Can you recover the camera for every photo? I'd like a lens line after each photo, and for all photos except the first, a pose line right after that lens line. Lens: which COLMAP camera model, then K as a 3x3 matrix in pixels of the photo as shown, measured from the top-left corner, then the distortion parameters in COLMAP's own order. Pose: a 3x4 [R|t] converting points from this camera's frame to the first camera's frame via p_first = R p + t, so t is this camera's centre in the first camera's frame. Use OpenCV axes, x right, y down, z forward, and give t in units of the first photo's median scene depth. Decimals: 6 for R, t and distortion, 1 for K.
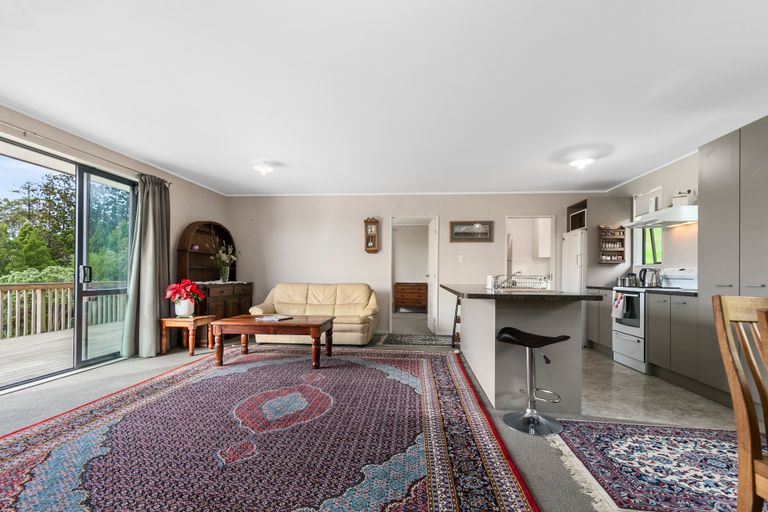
lens RADIAL K [[356.3, 0, 381.7], [0, 356.3, 270.7], [0, 0, 1]] dist [0.013385, -0.000463]
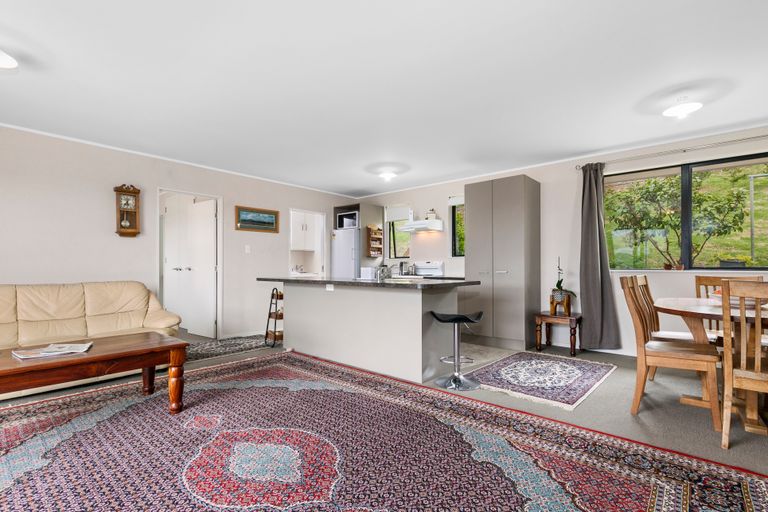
lens RADIAL K [[366.7, 0, 384.0], [0, 366.7, 256.0], [0, 0, 1]] dist [0.014826, -0.000437]
pose [[0.577056, 0.017821, 0.816510, -0.522817], [-0.003579, 0.999807, -0.019293, 0.000590], [-0.816696, 0.008211, 0.577009, 0.298332]]
